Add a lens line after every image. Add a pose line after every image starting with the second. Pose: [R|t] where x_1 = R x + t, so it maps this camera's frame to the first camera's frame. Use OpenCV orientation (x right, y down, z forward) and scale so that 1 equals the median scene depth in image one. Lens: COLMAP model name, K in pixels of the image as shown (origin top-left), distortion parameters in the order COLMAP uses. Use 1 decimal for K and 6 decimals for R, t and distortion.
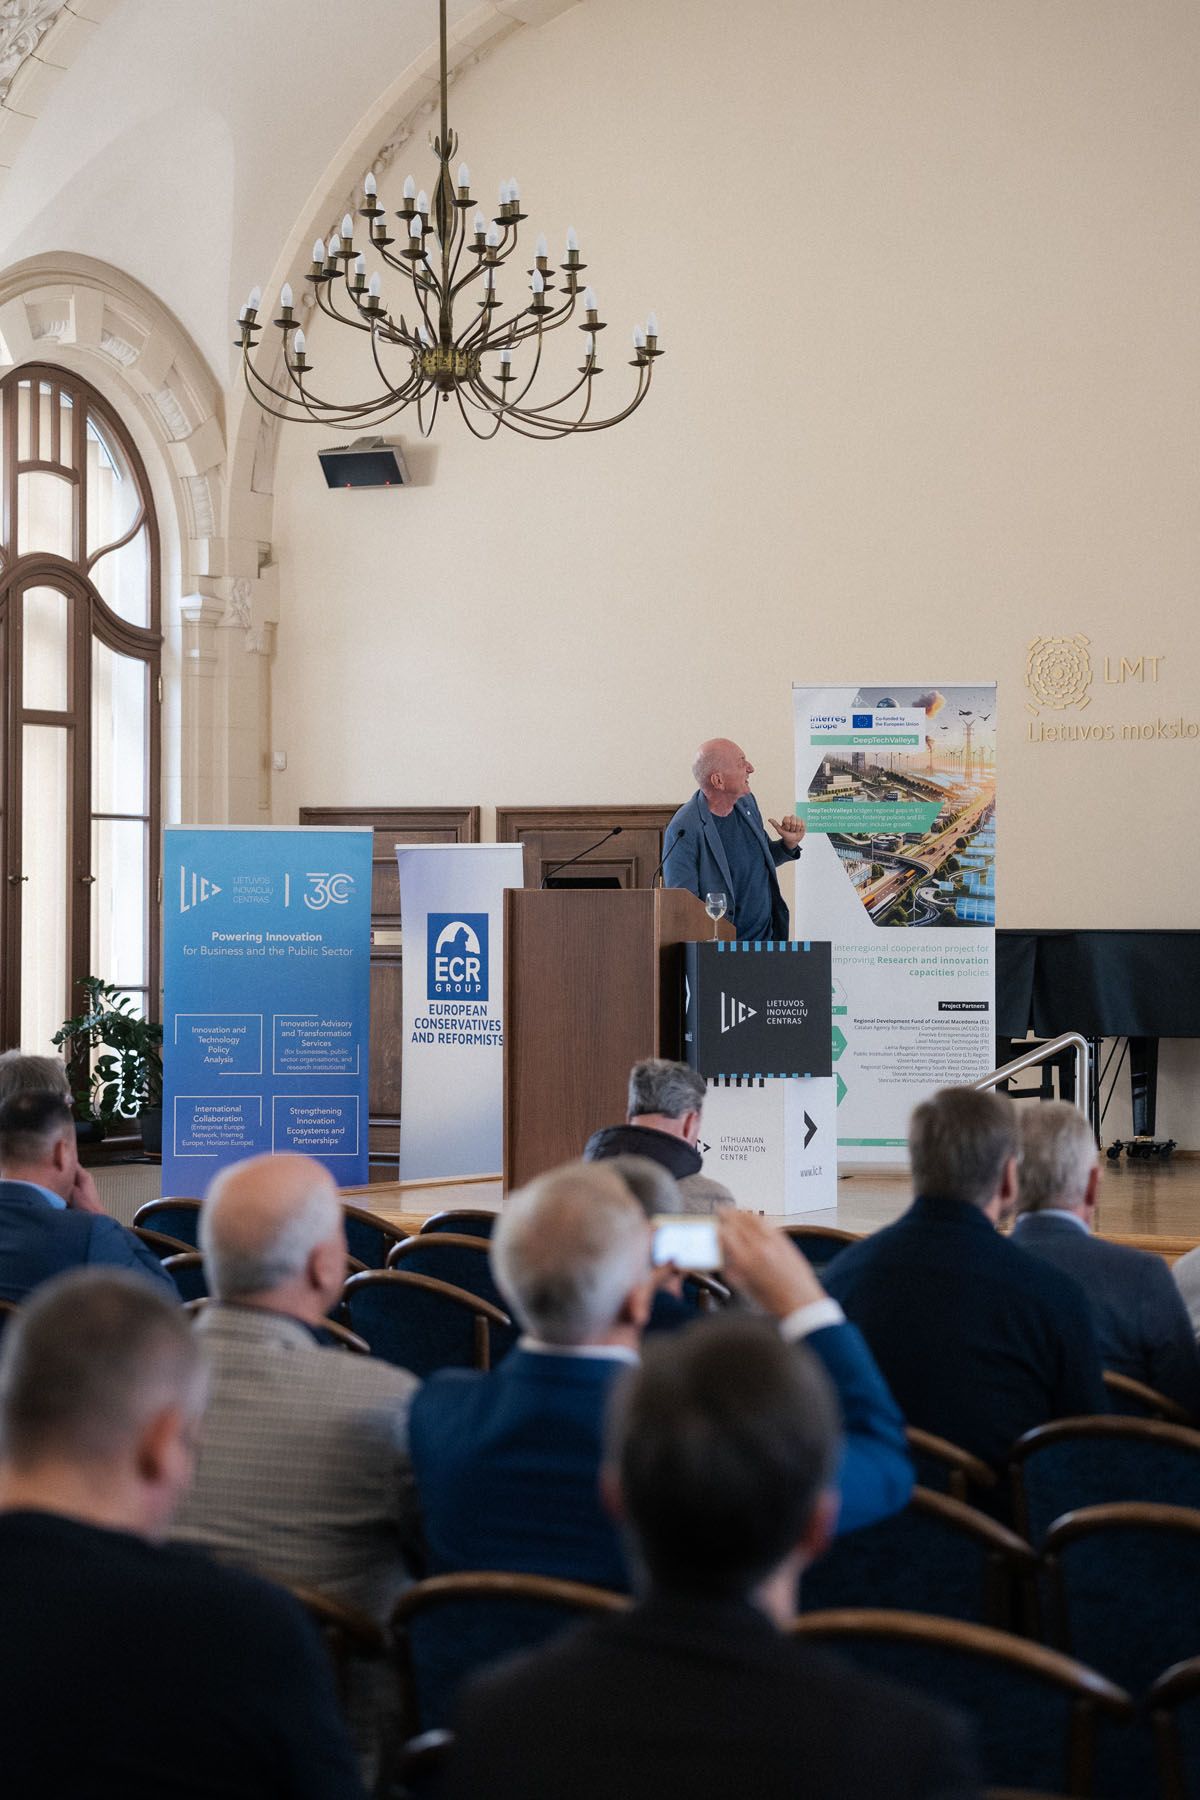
lens RADIAL K [[4067.8, 0, 536.8], [0, 4067.8, 902.7], [0, 0, 1]] dist [0.172500, 0.000000]
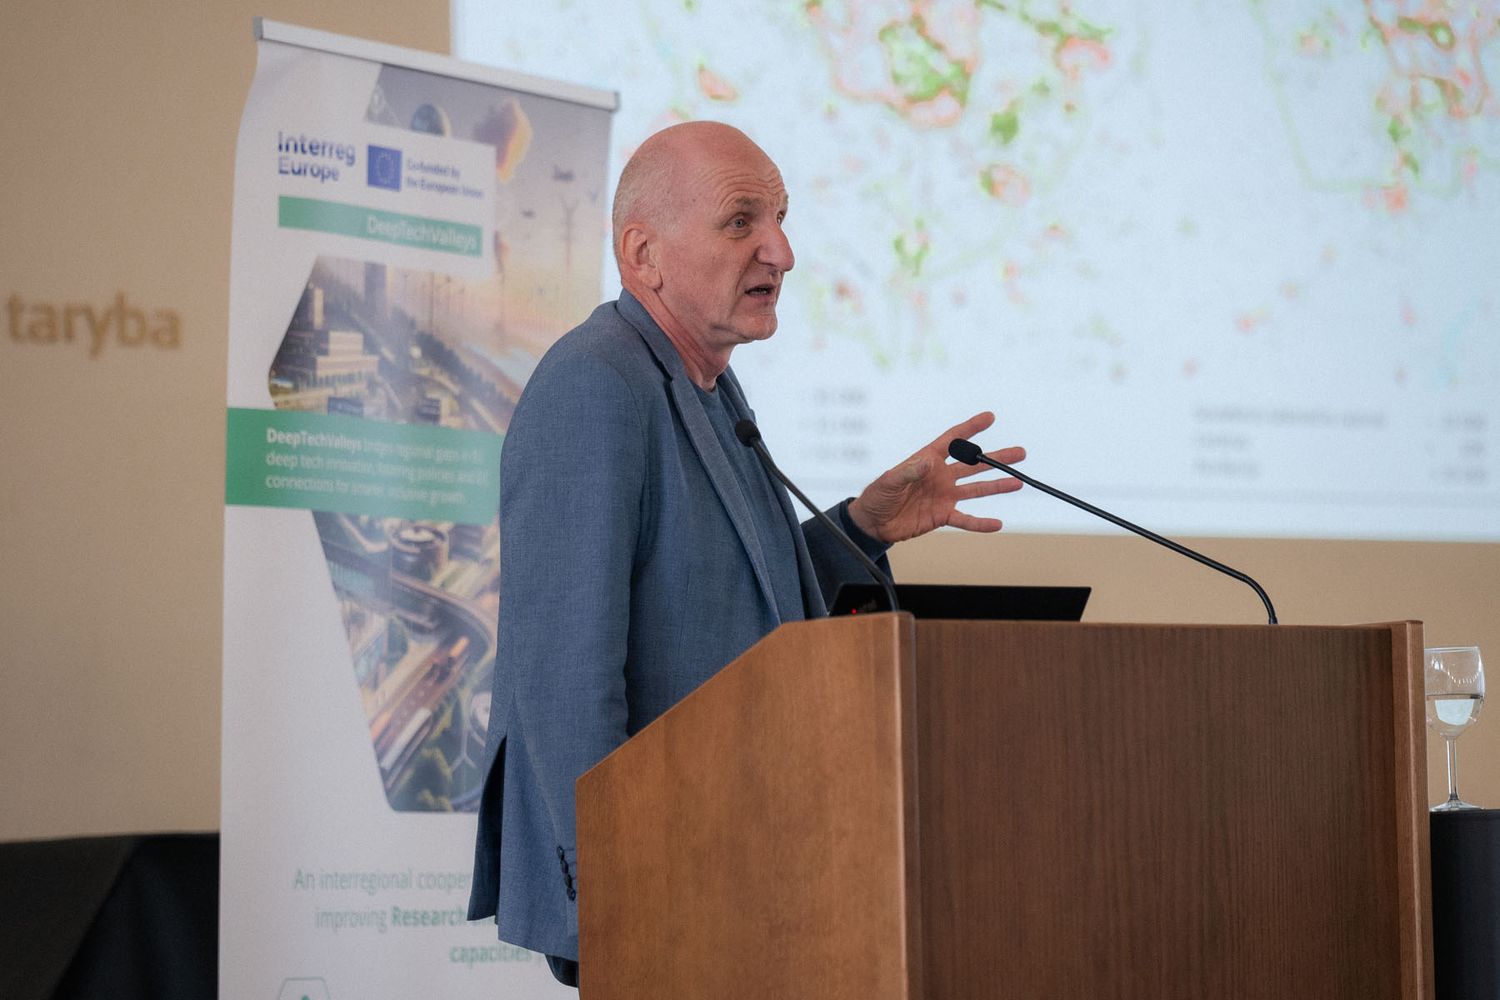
lens RADIAL K [[5837.3, 0, 759.2], [0, 5837.3, 505.3], [0, 0, 1]] dist [-0.006536, 0.000000]
pose [[0.400972, 0.055528, 0.914406, -0.325153], [0.017679, 0.997506, -0.068327, 0.013709], [-0.915920, 0.043563, 0.398991, 0.791320]]
